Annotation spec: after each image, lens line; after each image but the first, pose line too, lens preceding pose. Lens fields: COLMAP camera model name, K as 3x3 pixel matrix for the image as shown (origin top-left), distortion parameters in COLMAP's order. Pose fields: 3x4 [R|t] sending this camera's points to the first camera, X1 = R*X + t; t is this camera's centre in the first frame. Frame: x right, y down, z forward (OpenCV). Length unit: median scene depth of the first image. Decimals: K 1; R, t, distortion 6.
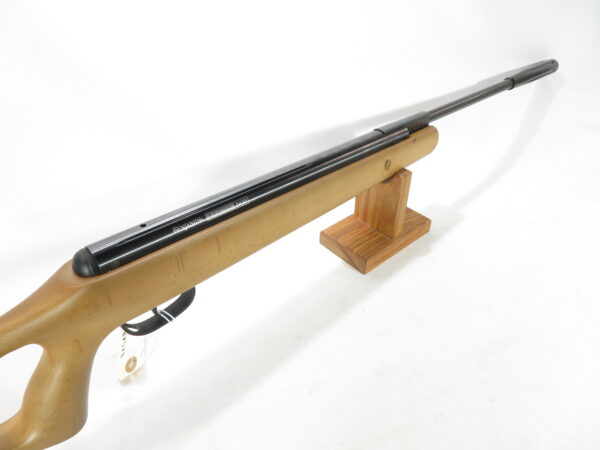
lens RADIAL K [[434.9, 0, 300.0], [0, 434.9, 225.0], [0, 0, 1]] dist [0.001467, 0.000299]
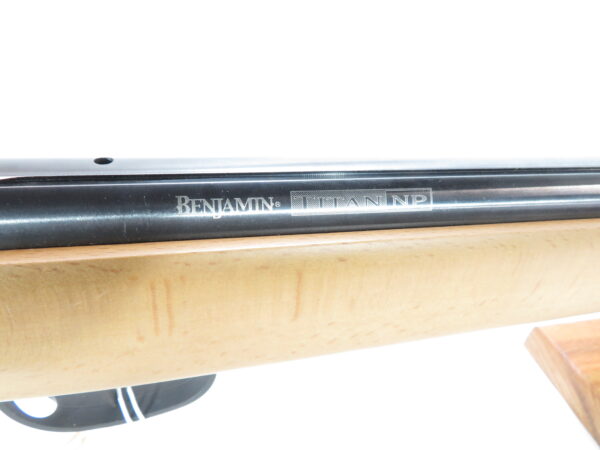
lens RADIAL K [[434.9, 0, 300.0], [0, 434.9, 225.0], [0, 0, 1]] dist [0.001467, 0.000299]
pose [[0.874742, 0.344709, -0.340591, -0.088591], [-0.358390, 0.933261, 0.024091, -0.013096], [0.326165, 0.100991, 0.939903, 0.662806]]
